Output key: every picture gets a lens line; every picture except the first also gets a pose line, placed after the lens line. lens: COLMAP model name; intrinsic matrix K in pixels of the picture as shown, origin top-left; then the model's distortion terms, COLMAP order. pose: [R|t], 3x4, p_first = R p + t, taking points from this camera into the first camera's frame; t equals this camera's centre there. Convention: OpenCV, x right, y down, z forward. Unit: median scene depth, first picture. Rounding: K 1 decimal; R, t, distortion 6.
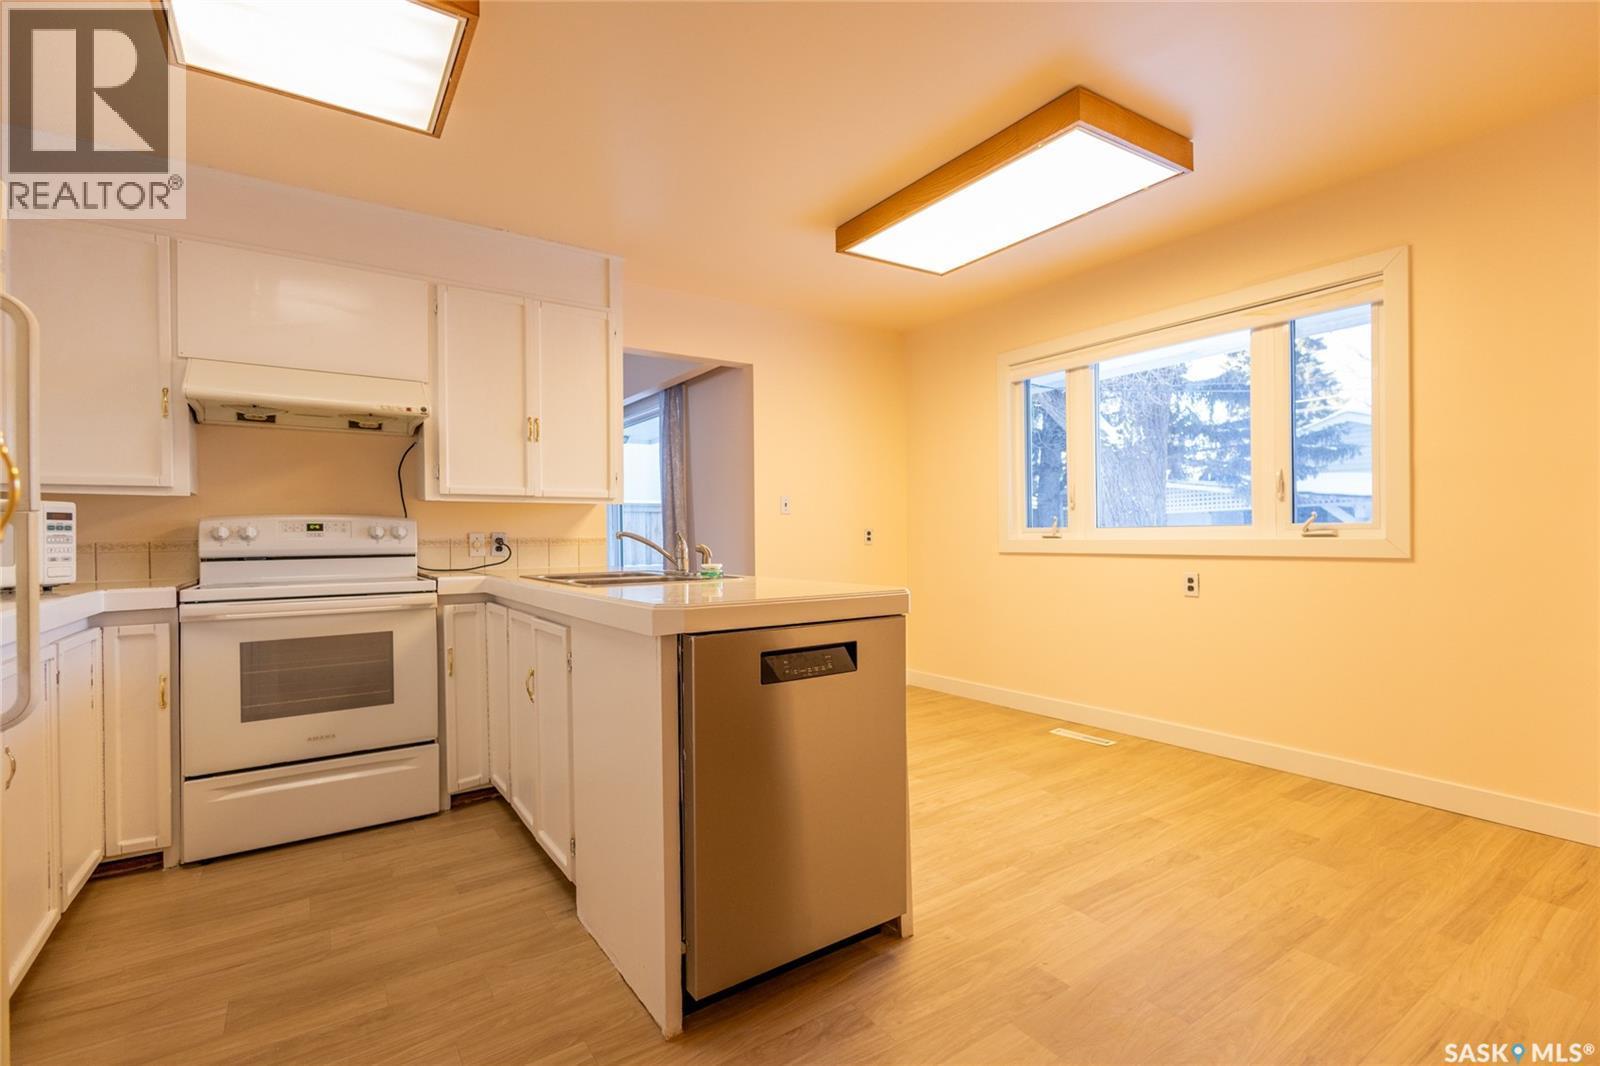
lens RADIAL K [[738.8, 0, 804.6], [0, 738.8, 540.5], [0, 0, 1]] dist [0.003293, 0.001707]
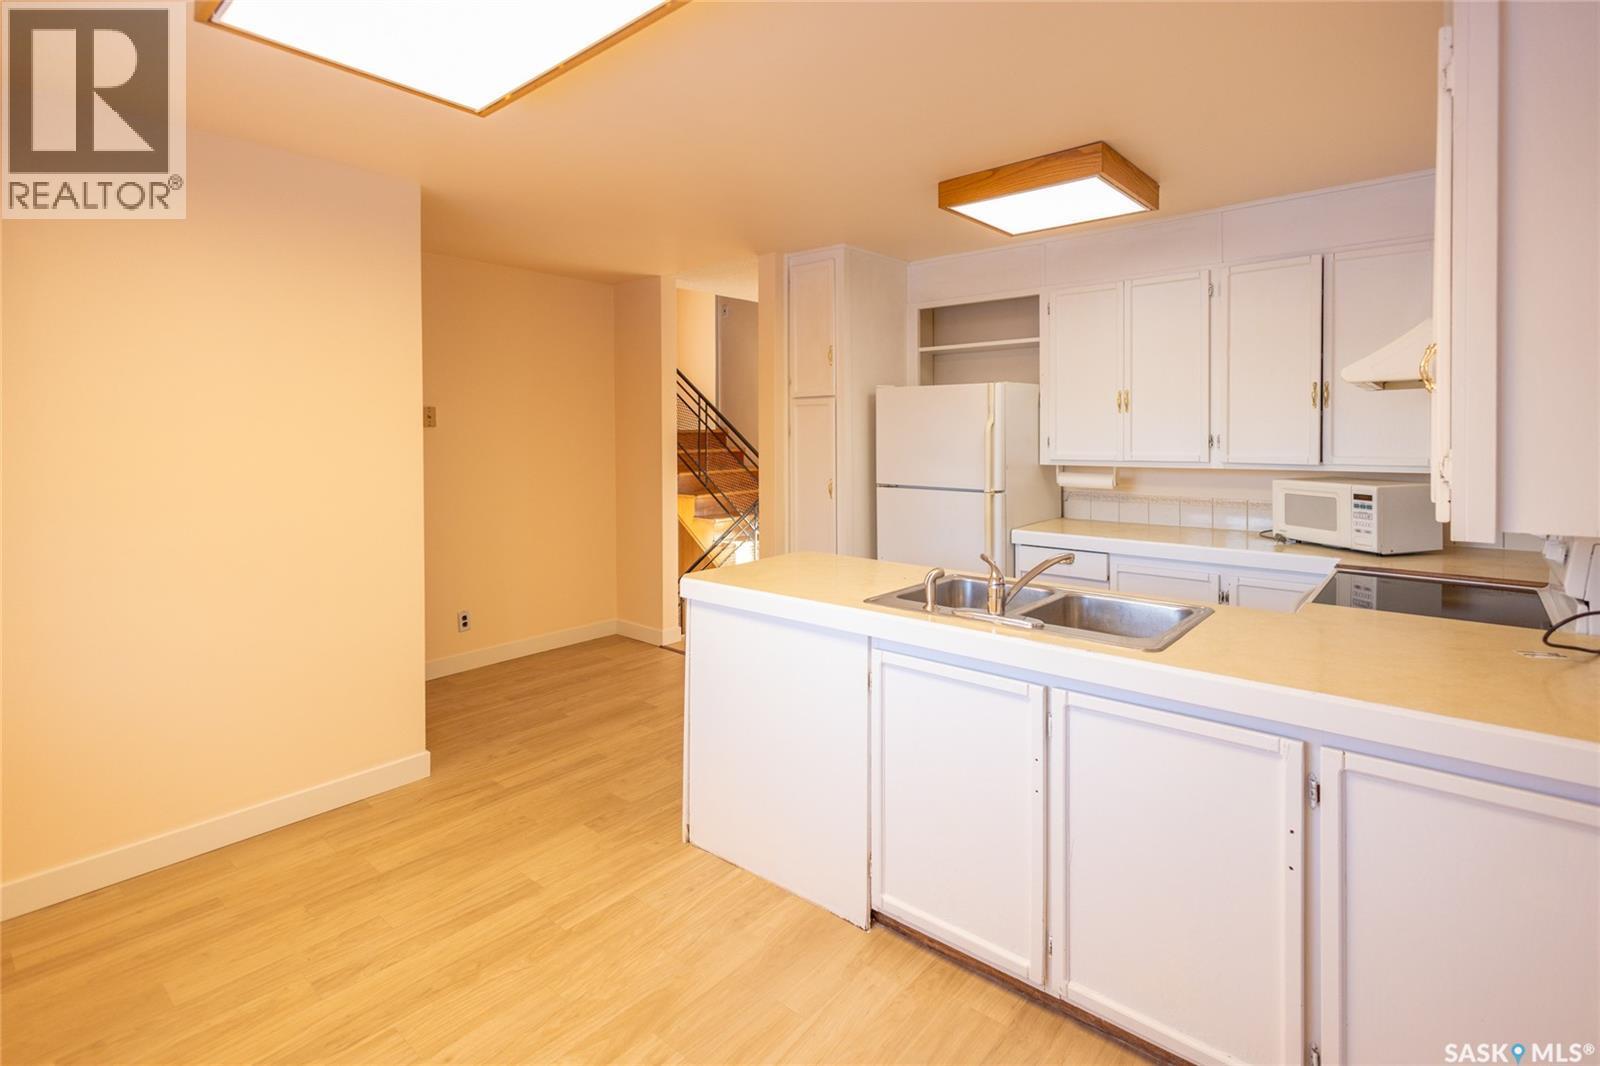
lens RADIAL K [[738.8, 0, 809.4], [0, 738.8, 452.1], [0, 0, 1]] dist [0.003293, 0.001707]
pose [[-0.961560, 0.023918, -0.273552, 0.225964], [0.014122, 0.999188, 0.037724, -0.165425], [0.274233, 0.032411, -0.961117, 1.904128]]
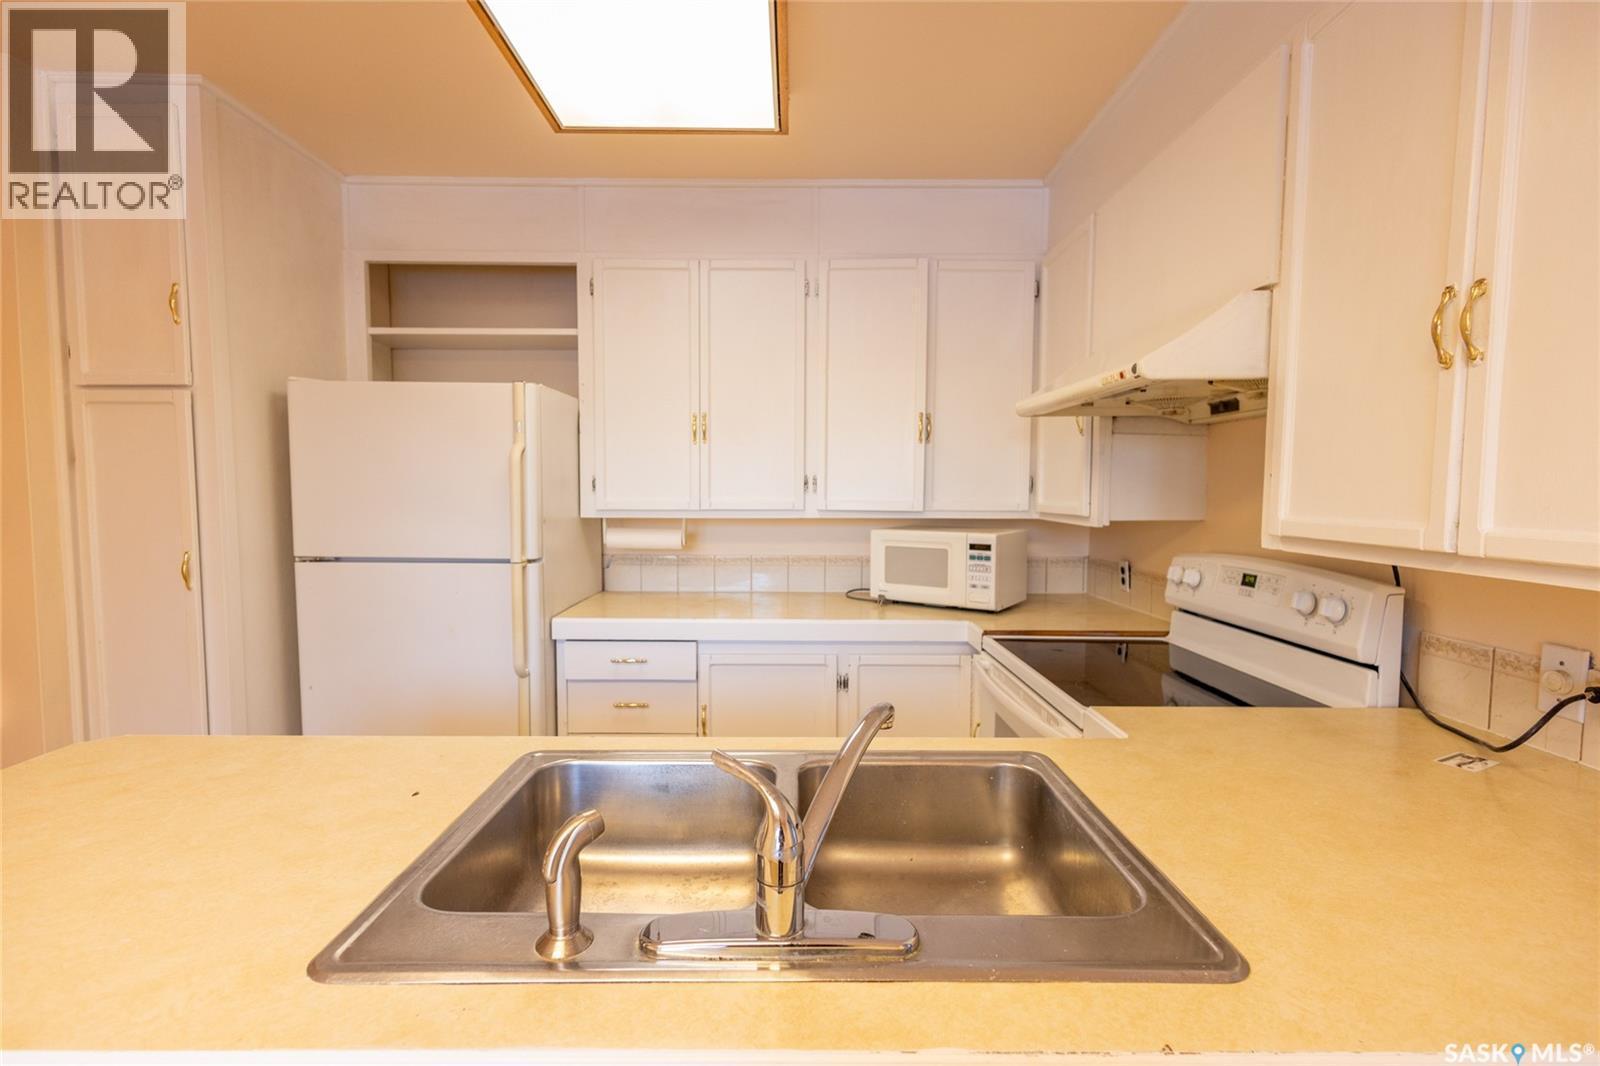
lens RADIAL K [[738.8, 0, 789.3], [0, 738.8, 539.1], [0, 0, 1]] dist [0.003293, 0.001707]
pose [[-0.559346, 0.061953, -0.826616, 0.032324], [-0.005005, 0.996933, 0.078105, -0.123877], [0.828919, 0.047825, -0.557321, 1.341523]]
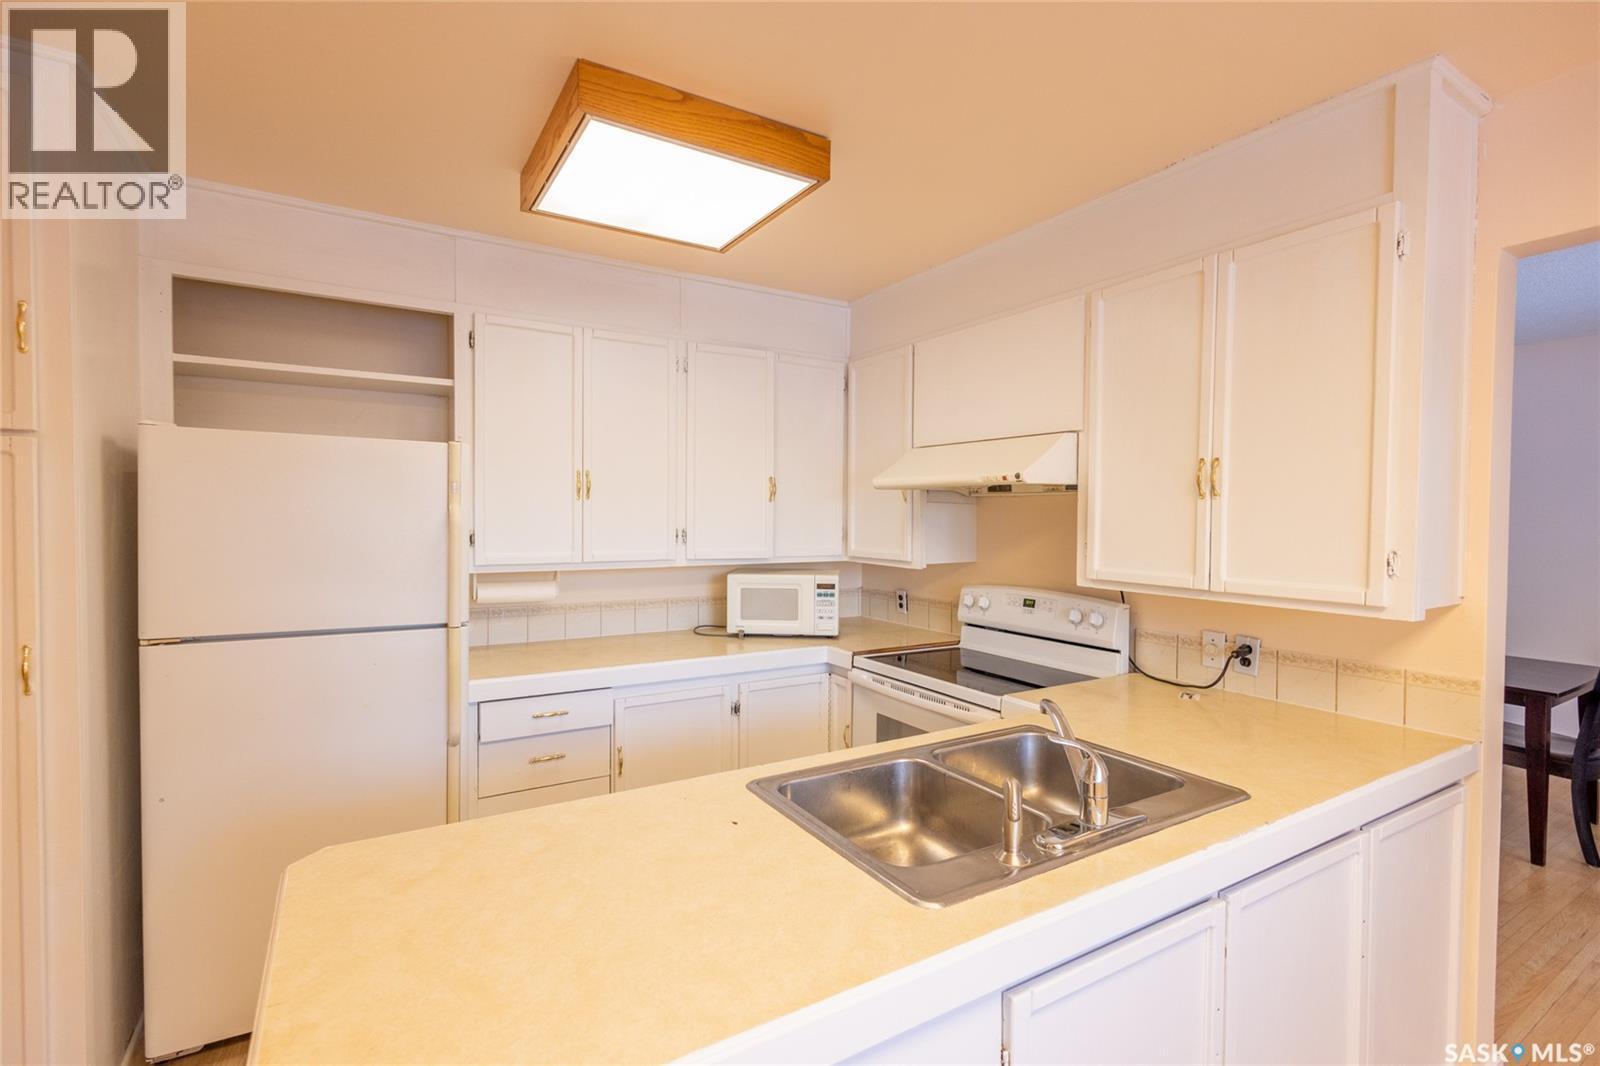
lens RADIAL K [[738.8, 0, 795.2], [0, 738.8, 534.4], [0, 0, 1]] dist [0.003293, 0.001707]
pose [[-0.053186, 0.035431, -0.997956, 0.337194], [-0.013550, 0.999253, 0.036199, -0.172127], [0.998493, 0.015448, -0.052666, 0.995293]]
